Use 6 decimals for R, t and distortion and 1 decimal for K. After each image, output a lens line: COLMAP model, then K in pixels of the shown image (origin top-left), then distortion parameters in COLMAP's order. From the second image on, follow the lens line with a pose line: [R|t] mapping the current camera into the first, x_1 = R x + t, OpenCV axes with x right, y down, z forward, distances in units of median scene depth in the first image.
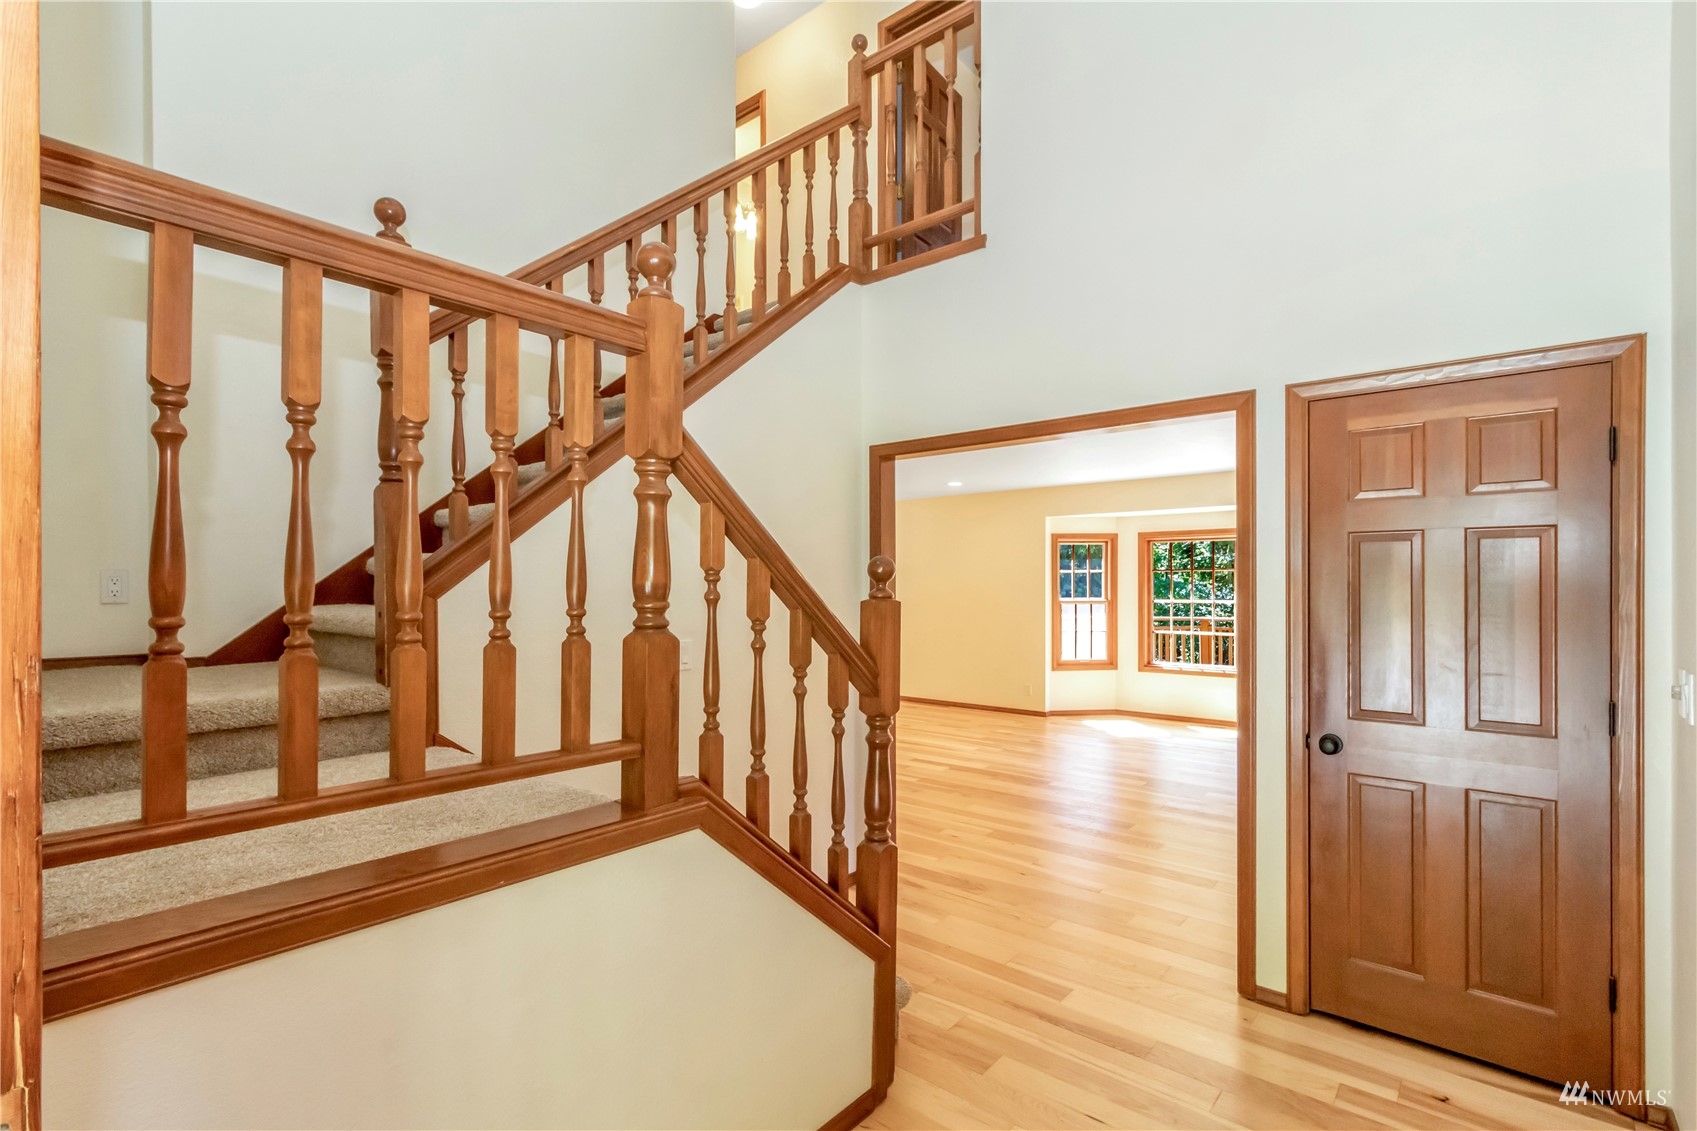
lens RADIAL K [[790.9, 0, 848.5], [0, 790.9, 592.1], [0, 0, 1]] dist [0.010068, -0.002126]
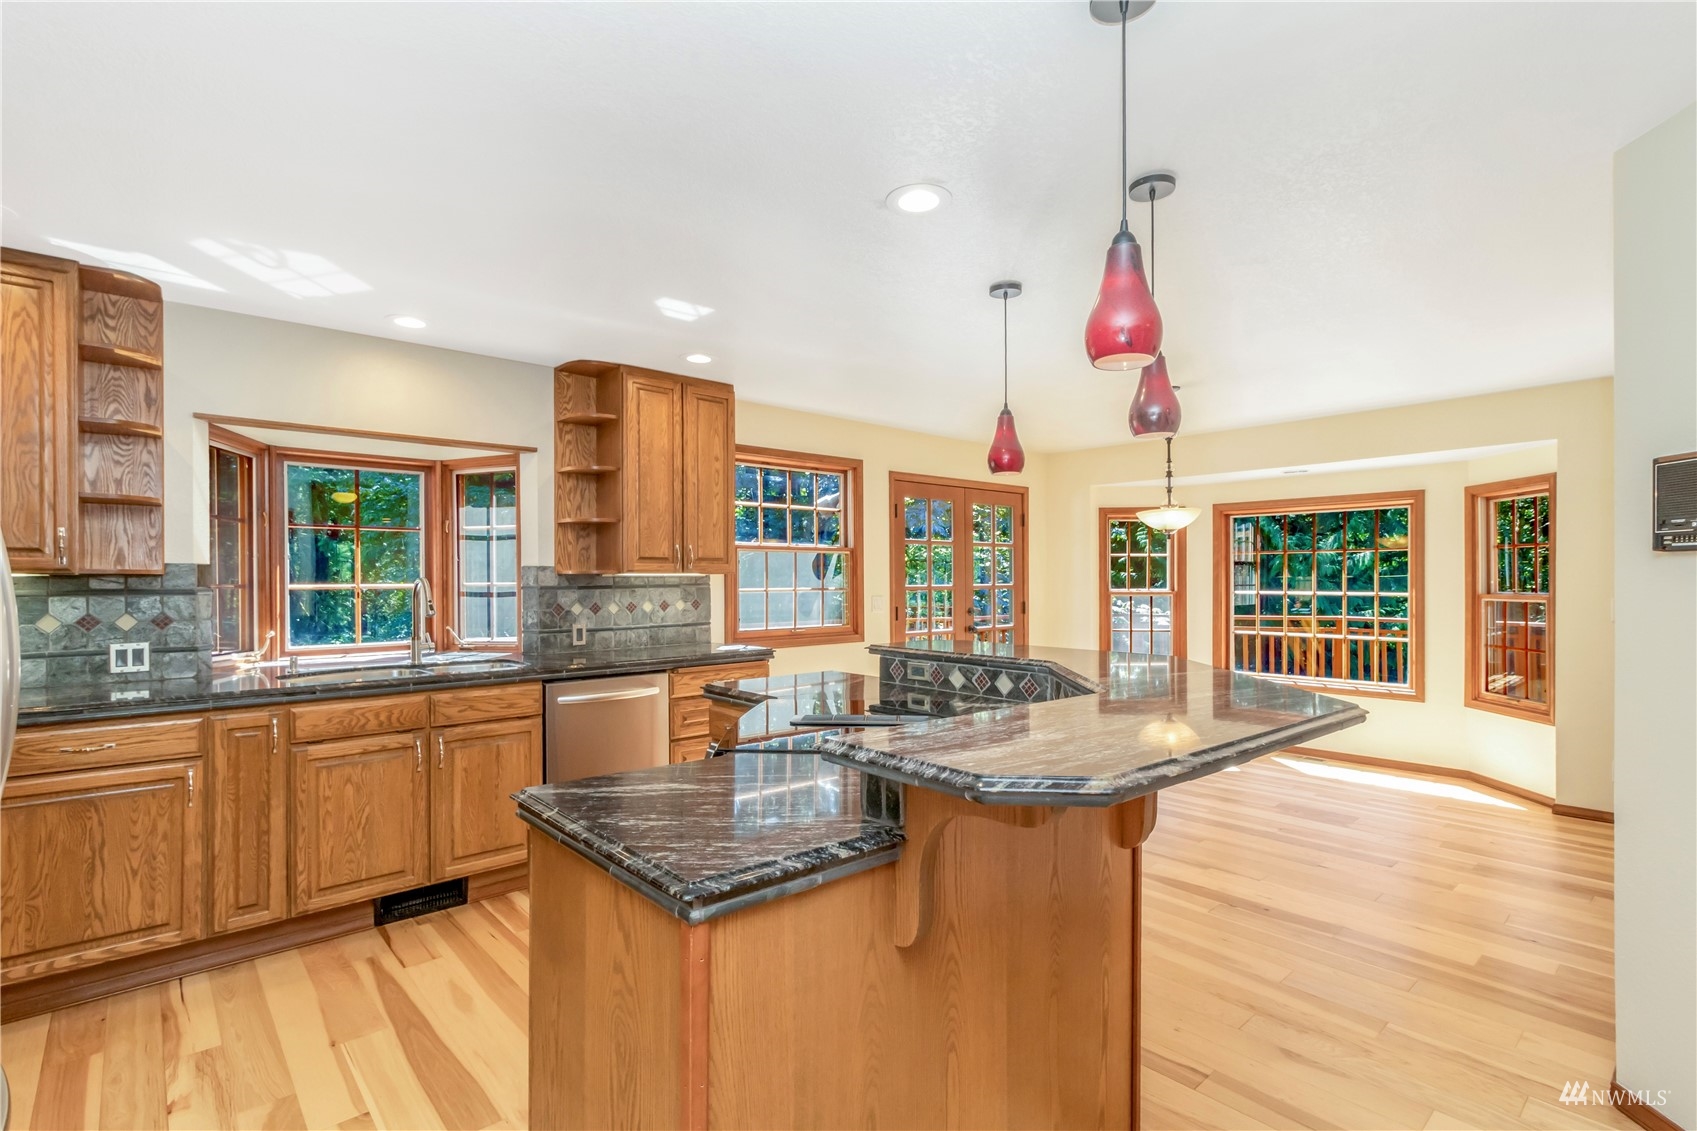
lens RADIAL K [[790.9, 0, 841.6], [0, 790.9, 583.4], [0, 0, 1]] dist [0.010068, -0.002126]
pose [[0.987925, 0.003421, -0.154895, 0.123512], [-0.003393, 0.999994, 0.000445, 0.003108], [0.154896, 0.000086, 0.987931, 0.167639]]
